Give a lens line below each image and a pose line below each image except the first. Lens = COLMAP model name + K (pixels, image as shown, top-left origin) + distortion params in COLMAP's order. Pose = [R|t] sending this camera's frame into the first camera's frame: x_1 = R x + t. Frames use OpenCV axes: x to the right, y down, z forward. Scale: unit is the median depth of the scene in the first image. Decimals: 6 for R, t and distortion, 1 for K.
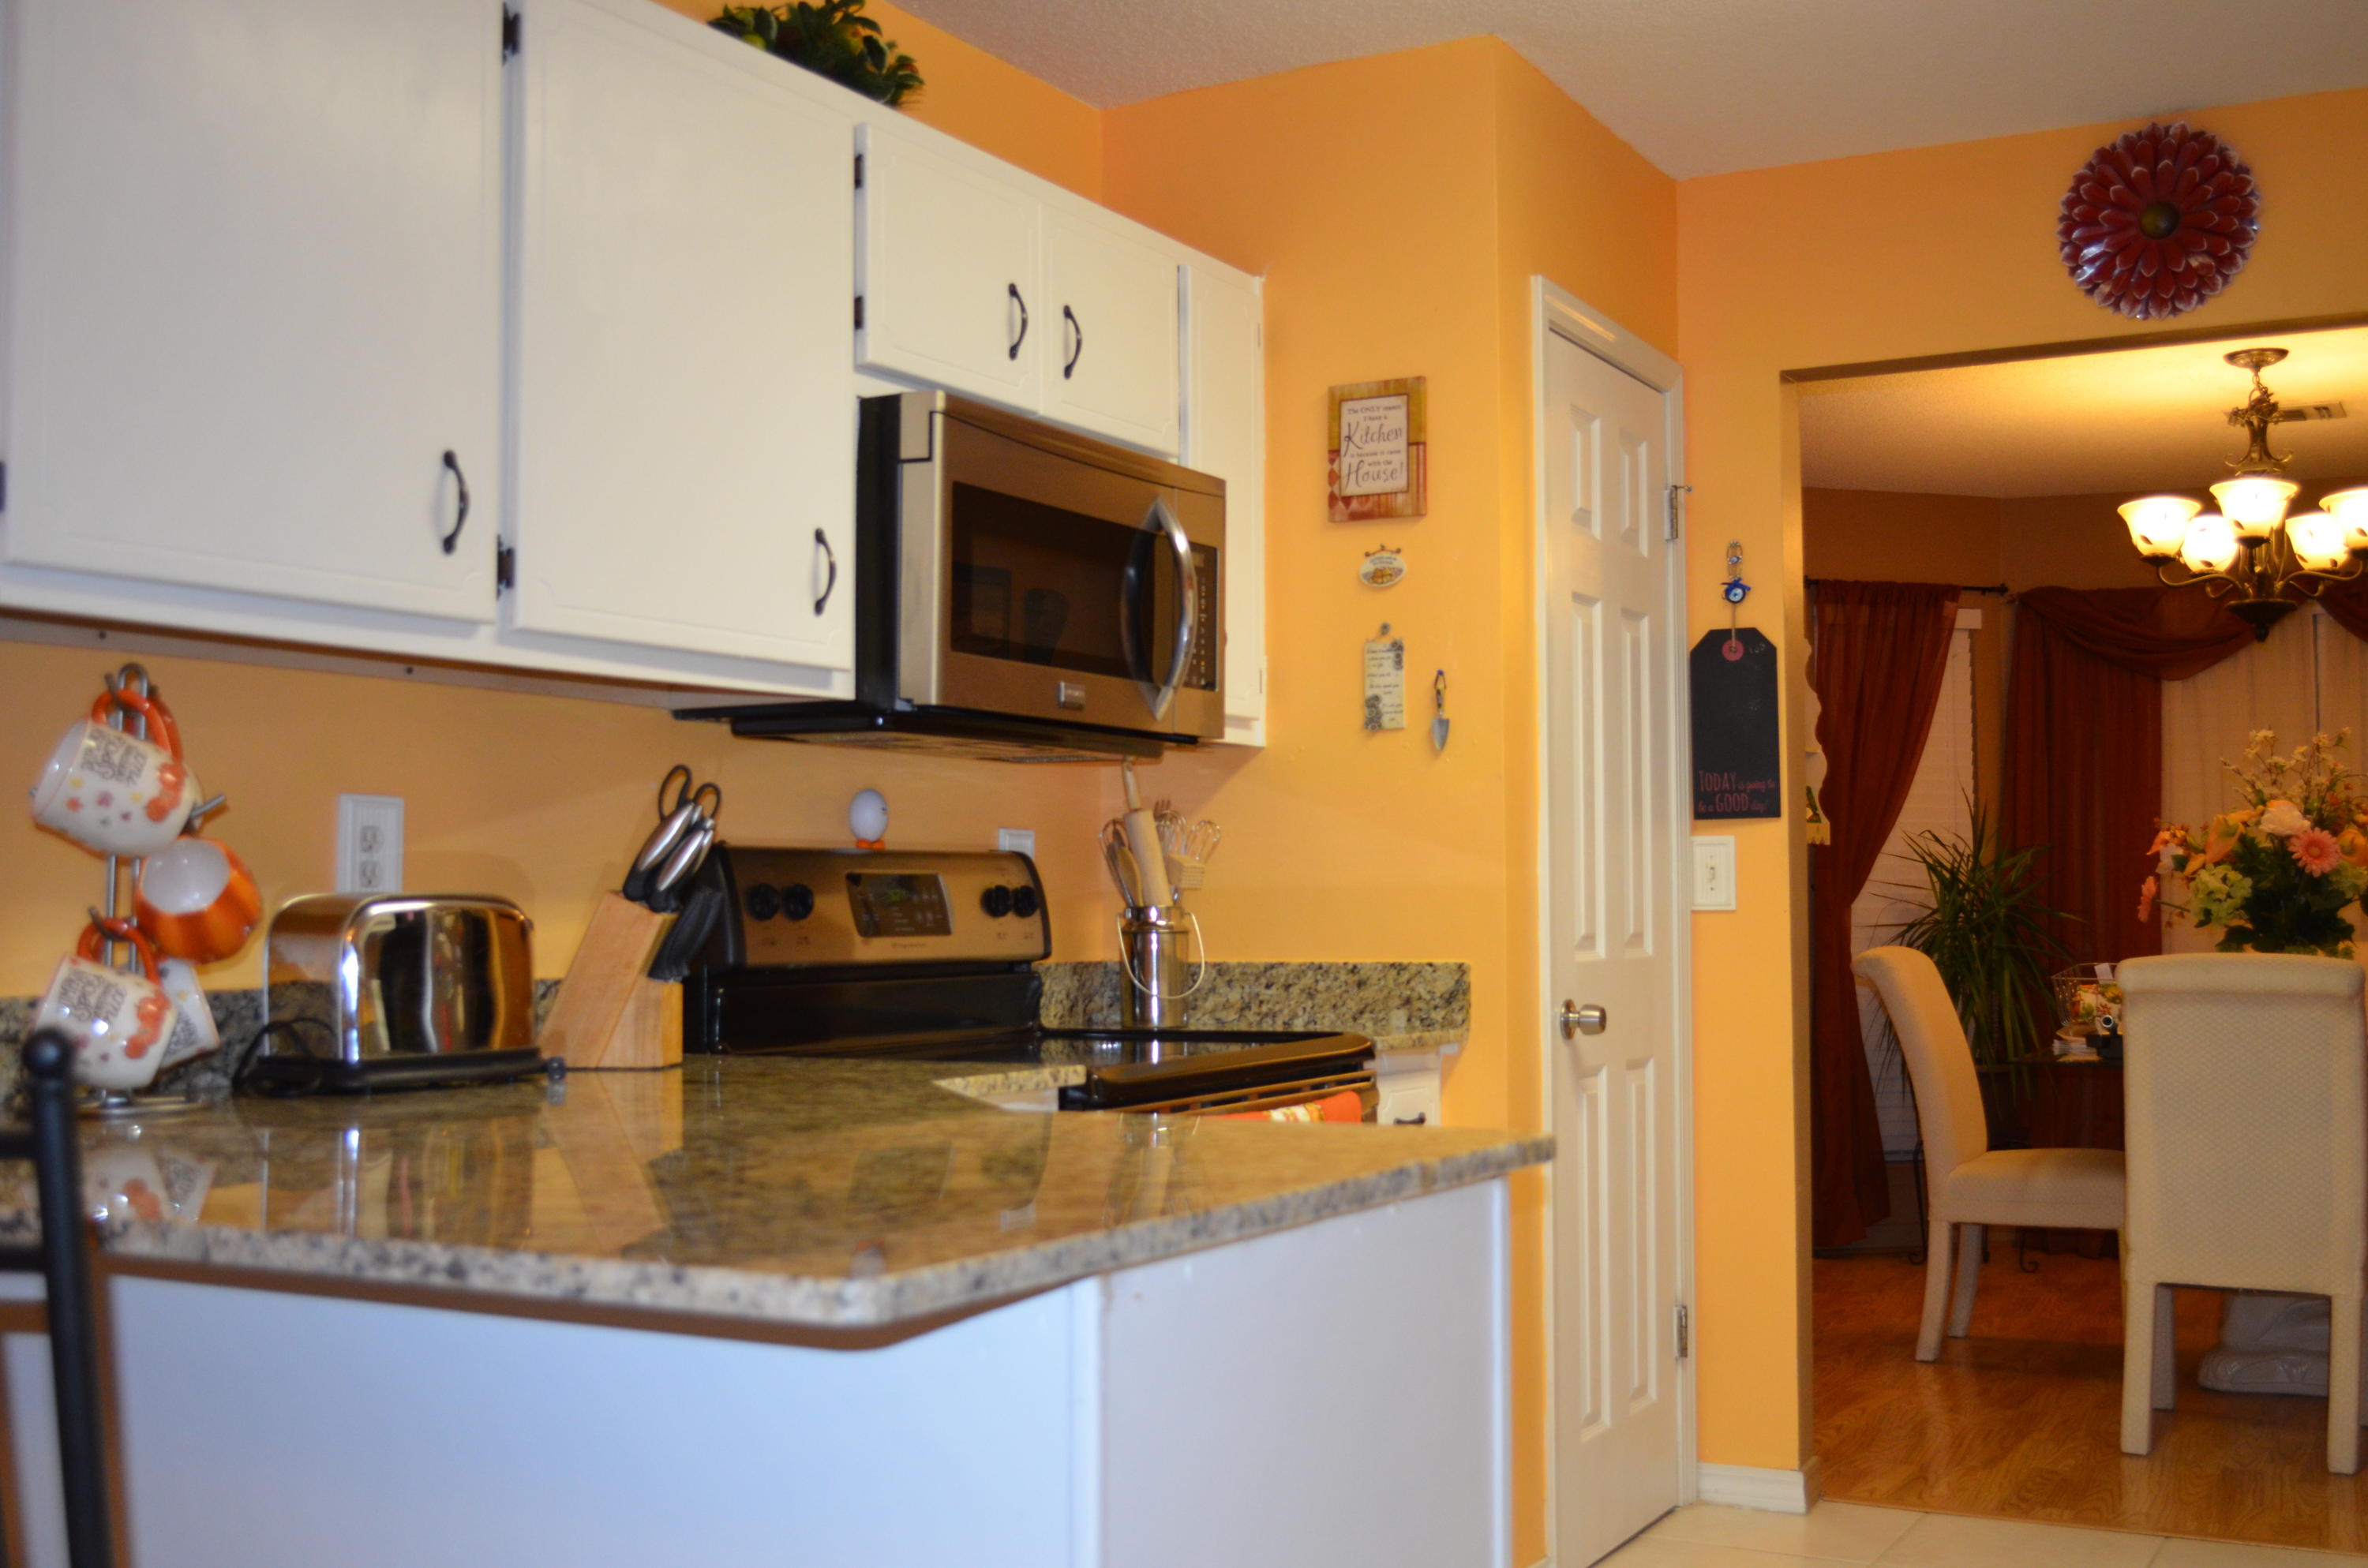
lens RADIAL K [[2390.9, 0, 1206.1], [0, 2390.9, 784.2], [0, 0, 1]] dist [-0.062066, 0.007325]
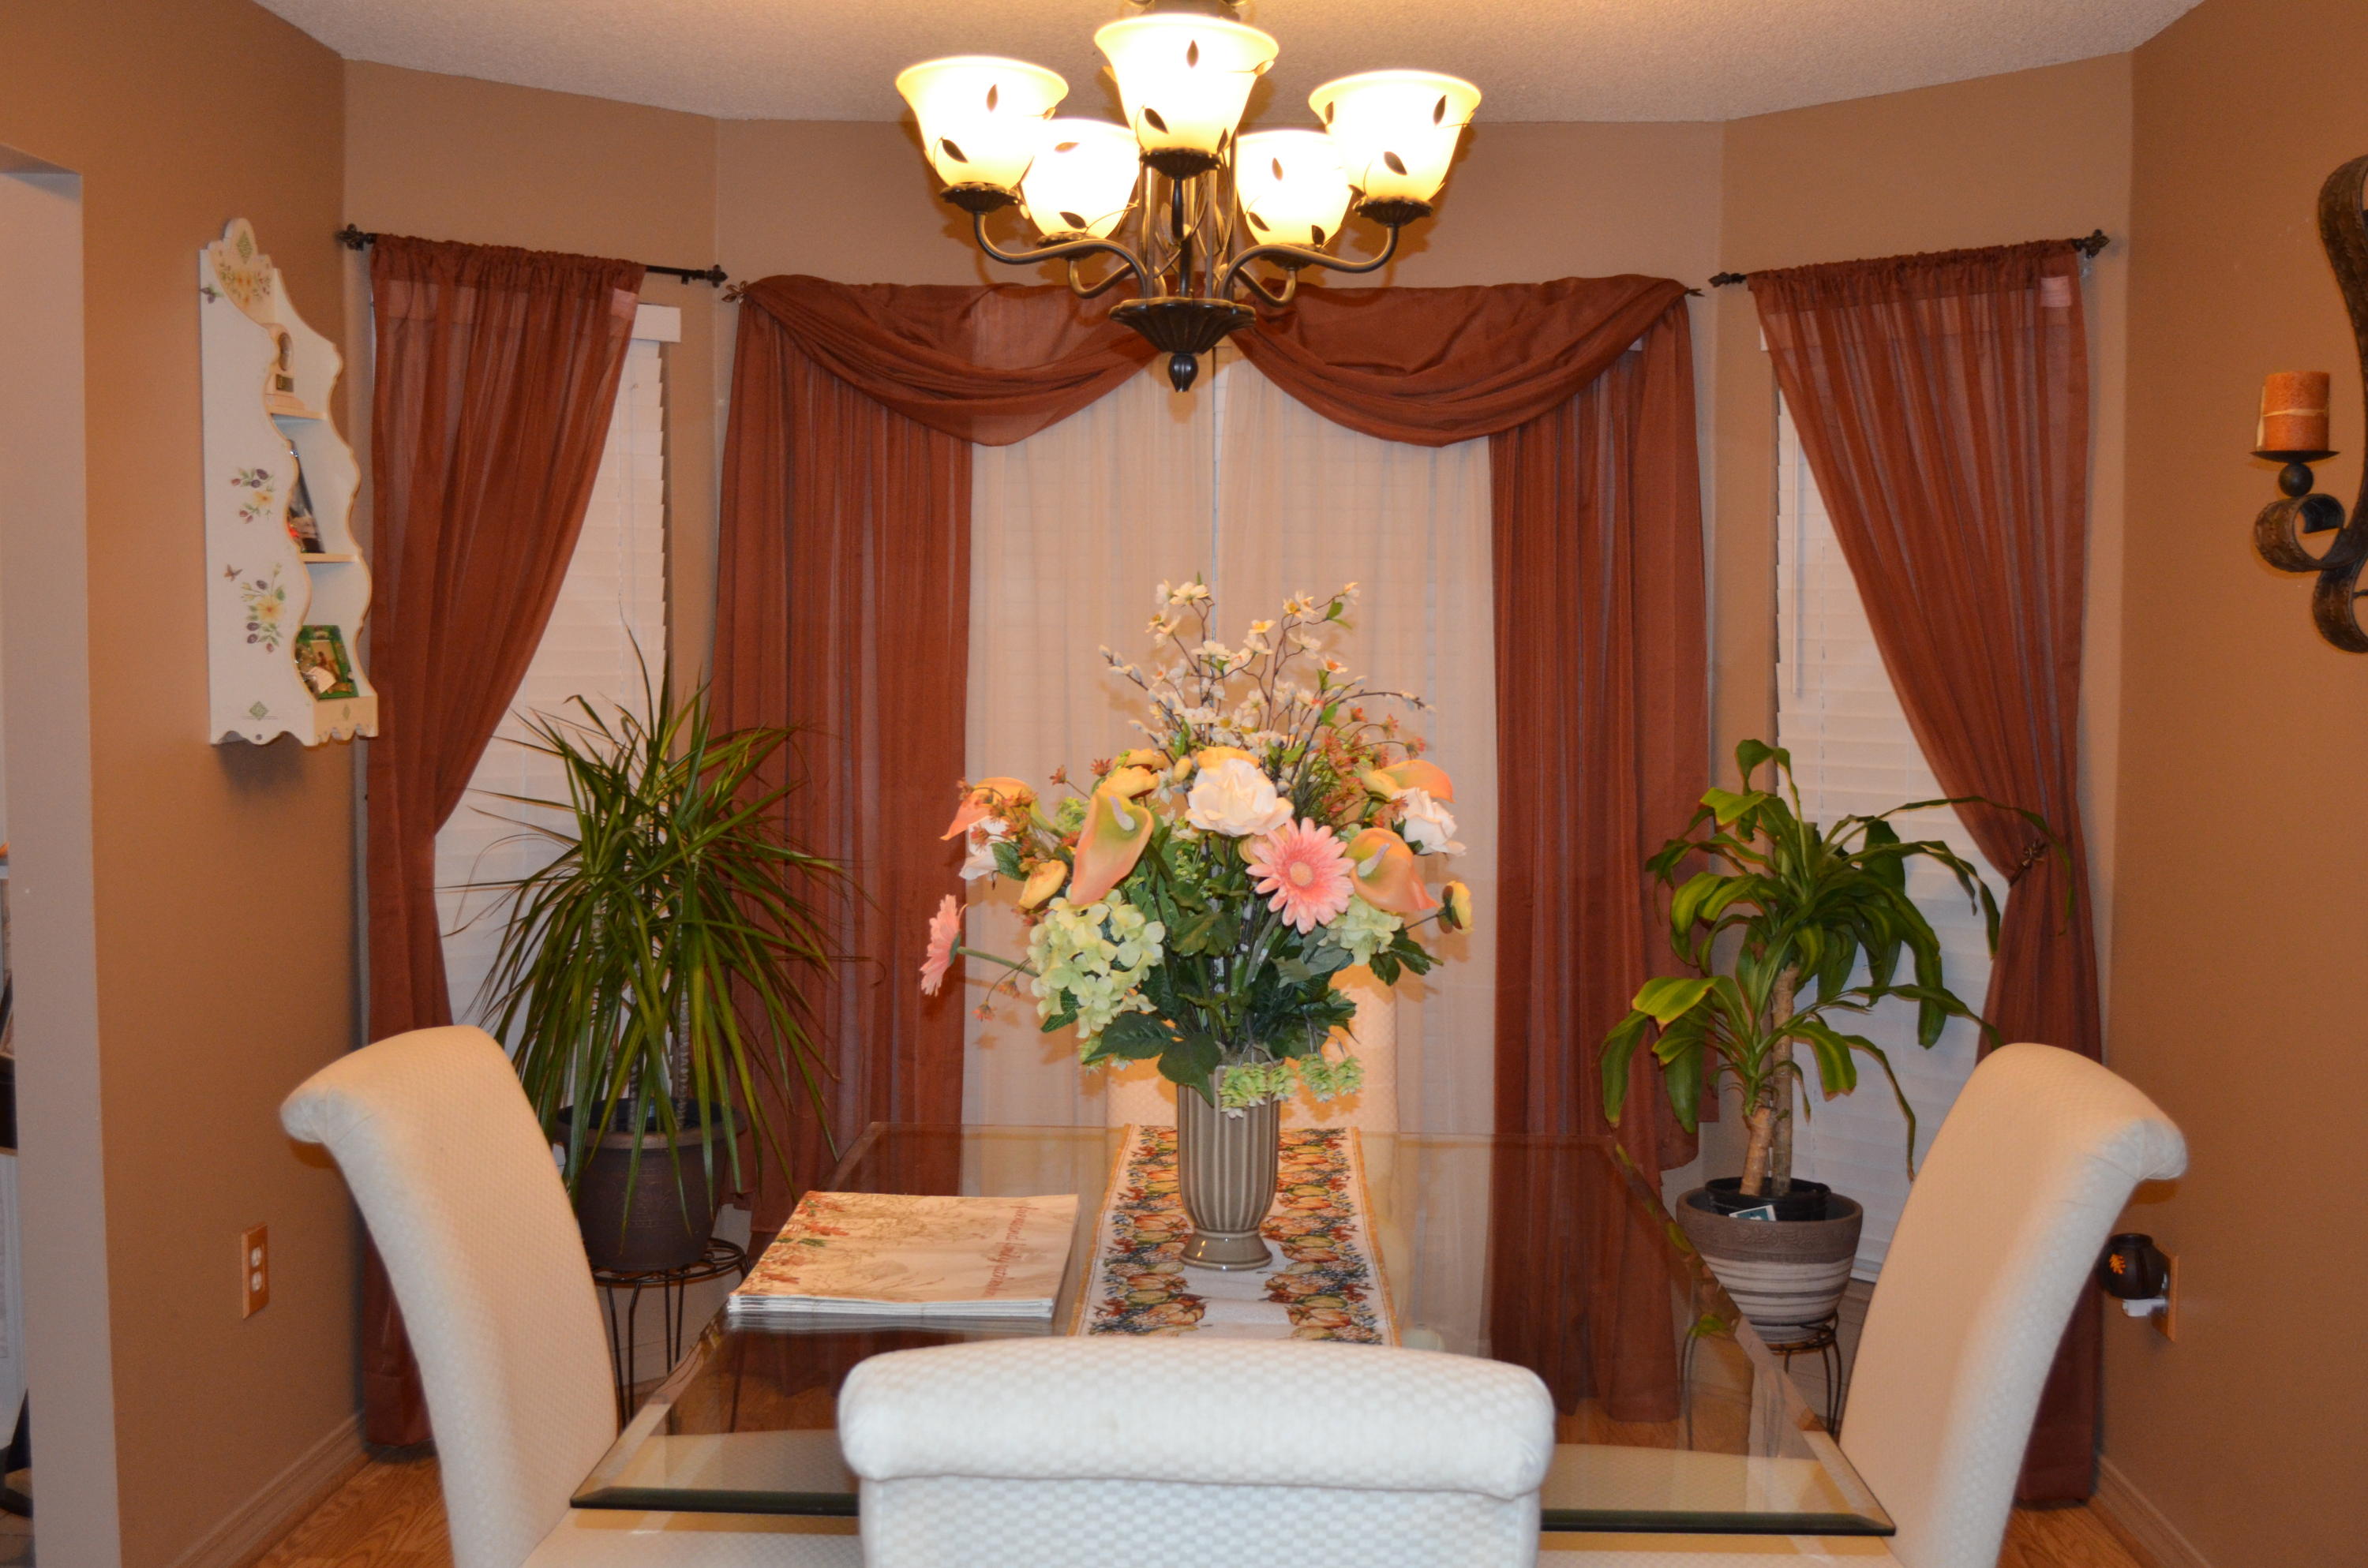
lens RADIAL K [[2390.9, 0, 1206.1], [0, 2390.9, 784.2], [0, 0, 1]] dist [-0.062066, 0.007325]
pose [[0.884460, -0.025791, 0.465902, 0.223448], [-0.028431, 0.993637, 0.108979, -0.033541], [-0.465749, -0.109633, 0.878100, 0.561019]]
